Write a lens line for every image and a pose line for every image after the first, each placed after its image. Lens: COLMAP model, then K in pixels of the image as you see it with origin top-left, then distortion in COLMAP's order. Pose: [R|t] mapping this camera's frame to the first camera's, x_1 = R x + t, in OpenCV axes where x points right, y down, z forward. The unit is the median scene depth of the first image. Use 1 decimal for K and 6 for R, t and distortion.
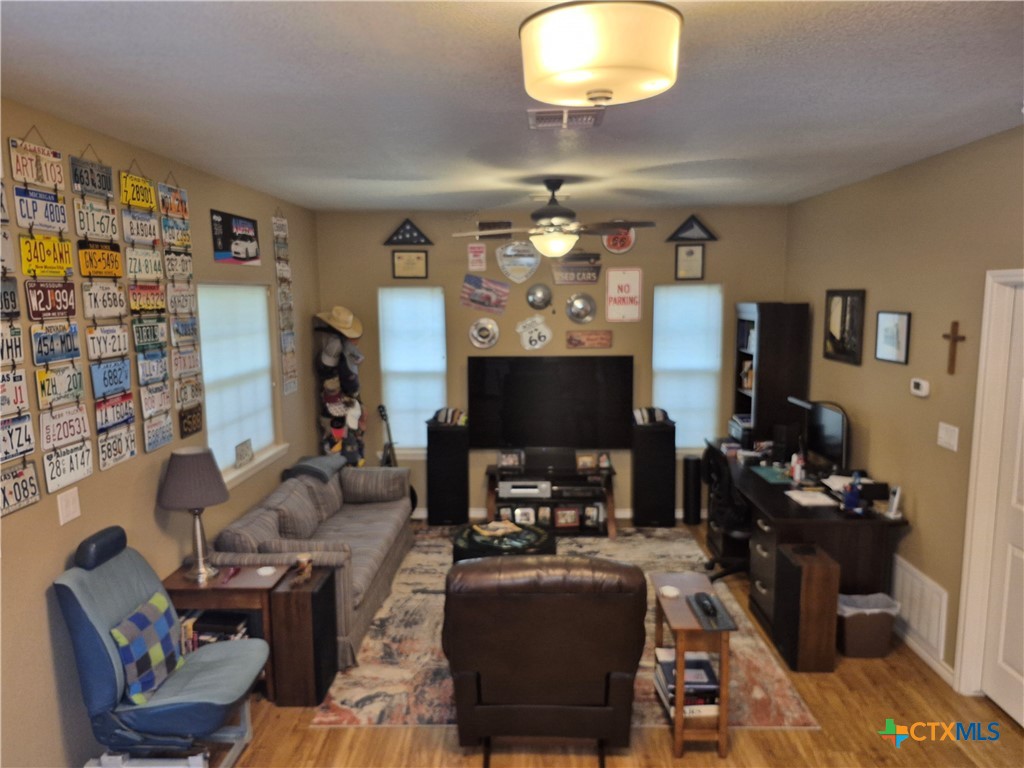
lens RADIAL K [[697.0, 0, 511.0], [0, 697.0, 369.2], [0, 0, 1]] dist [0.099158, -0.099507]
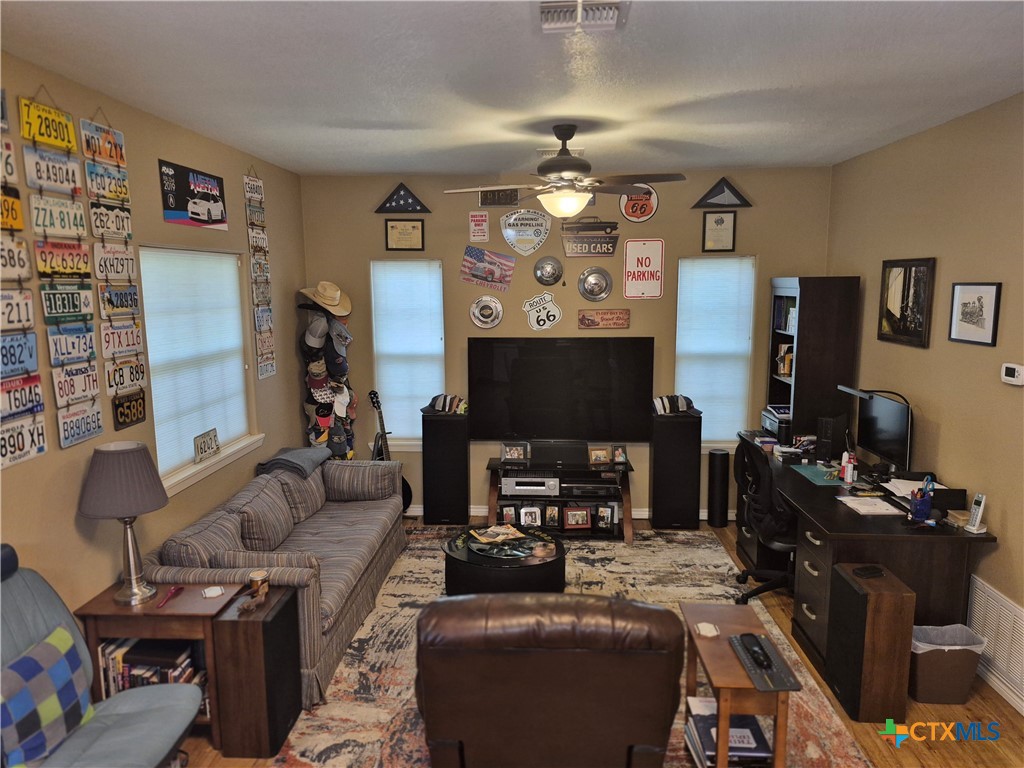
lens RADIAL K [[697.0, 0, 511.0], [0, 697.0, 369.2], [0, 0, 1]] dist [0.099158, -0.099507]
pose [[0.999853, 0.005475, -0.016242, 0.011524], [-0.005141, 0.999776, 0.020545, 0.005329], [0.016351, -0.020459, 0.999657, 0.148238]]
